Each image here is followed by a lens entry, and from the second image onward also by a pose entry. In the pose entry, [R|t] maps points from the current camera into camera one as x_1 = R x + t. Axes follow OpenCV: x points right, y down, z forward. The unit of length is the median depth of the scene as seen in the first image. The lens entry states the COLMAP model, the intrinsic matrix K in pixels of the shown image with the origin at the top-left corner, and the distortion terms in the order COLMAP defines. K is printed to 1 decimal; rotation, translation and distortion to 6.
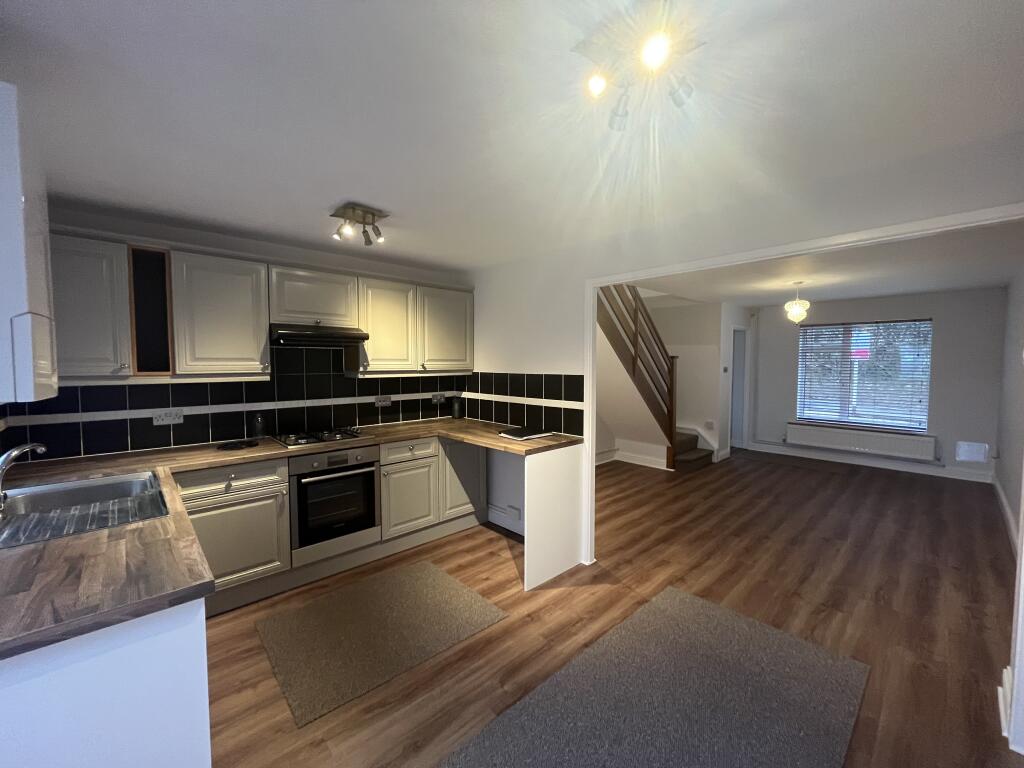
lens RADIAL K [[414.8, 0, 512.9], [0, 414.8, 381.1], [0, 0, 1]] dist [-0.001915, -0.000206]
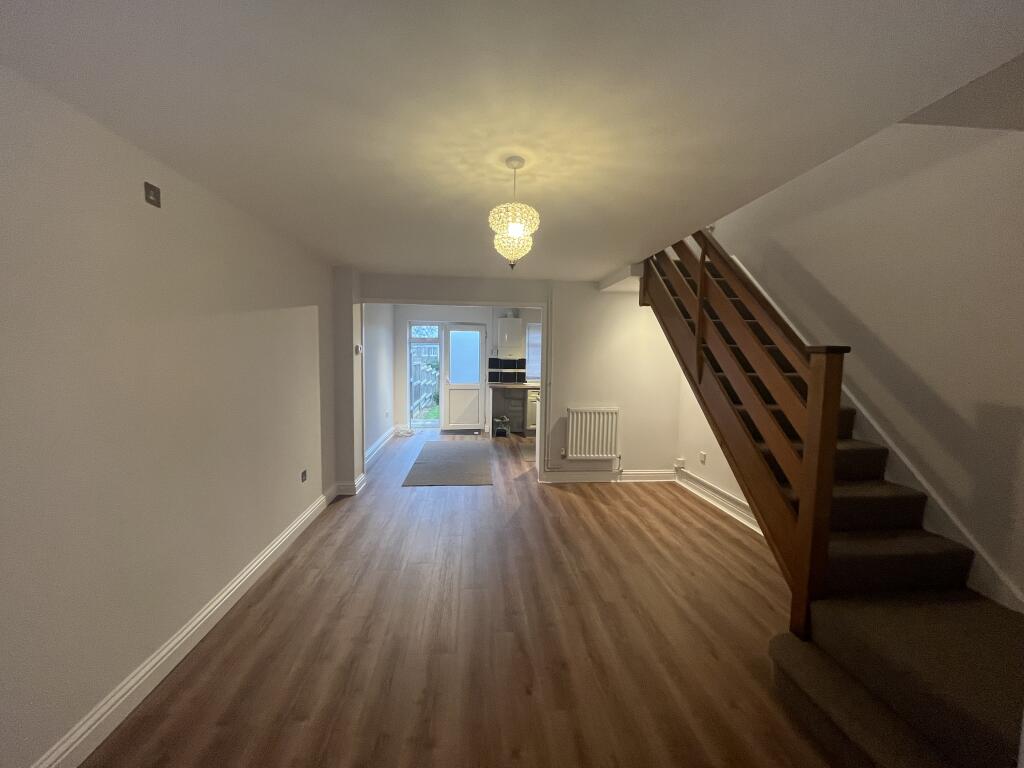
lens RADIAL K [[414.8, 0, 510.7], [0, 414.8, 383.9], [0, 0, 1]] dist [-0.001915, -0.000206]
pose [[-0.619308, 0.053236, -0.783341, 1.565645], [-0.050906, 0.992877, 0.107723, -0.104952], [0.783496, 0.106590, -0.612187, 1.950552]]
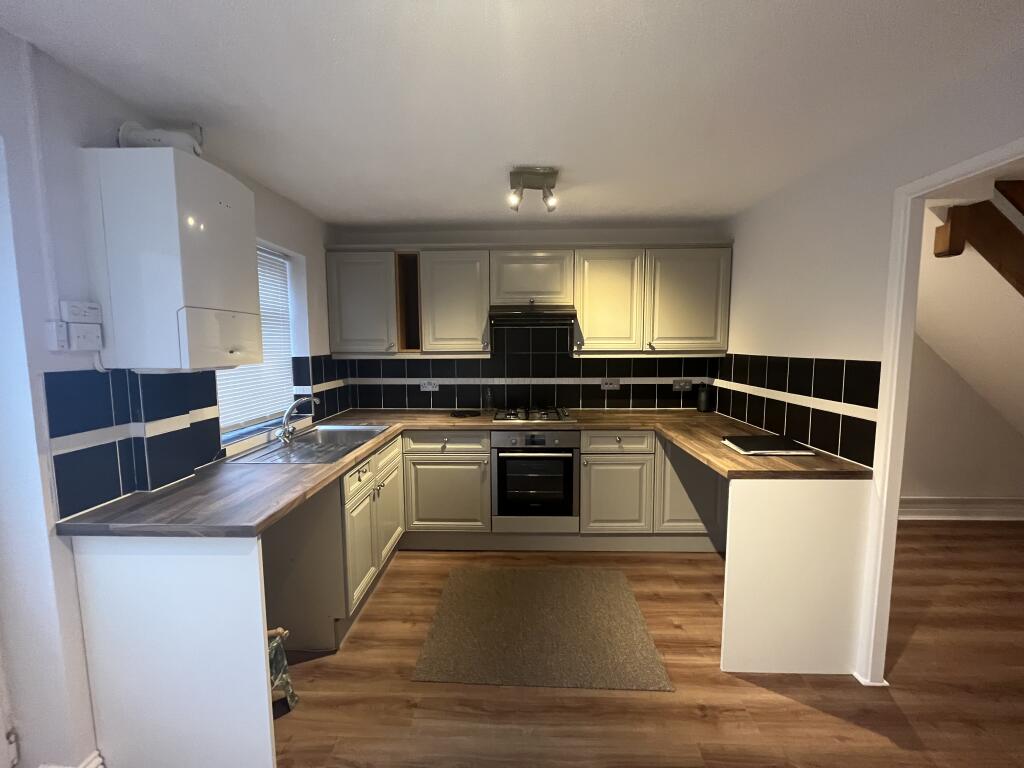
lens RADIAL K [[414.8, 0, 509.0], [0, 414.8, 382.5], [0, 0, 1]] dist [-0.001915, -0.000206]
pose [[0.709889, 0.063341, -0.701460, 0.216231], [-0.027114, 0.997667, 0.062649, -0.007698], [0.703792, -0.025454, 0.709950, 0.248727]]
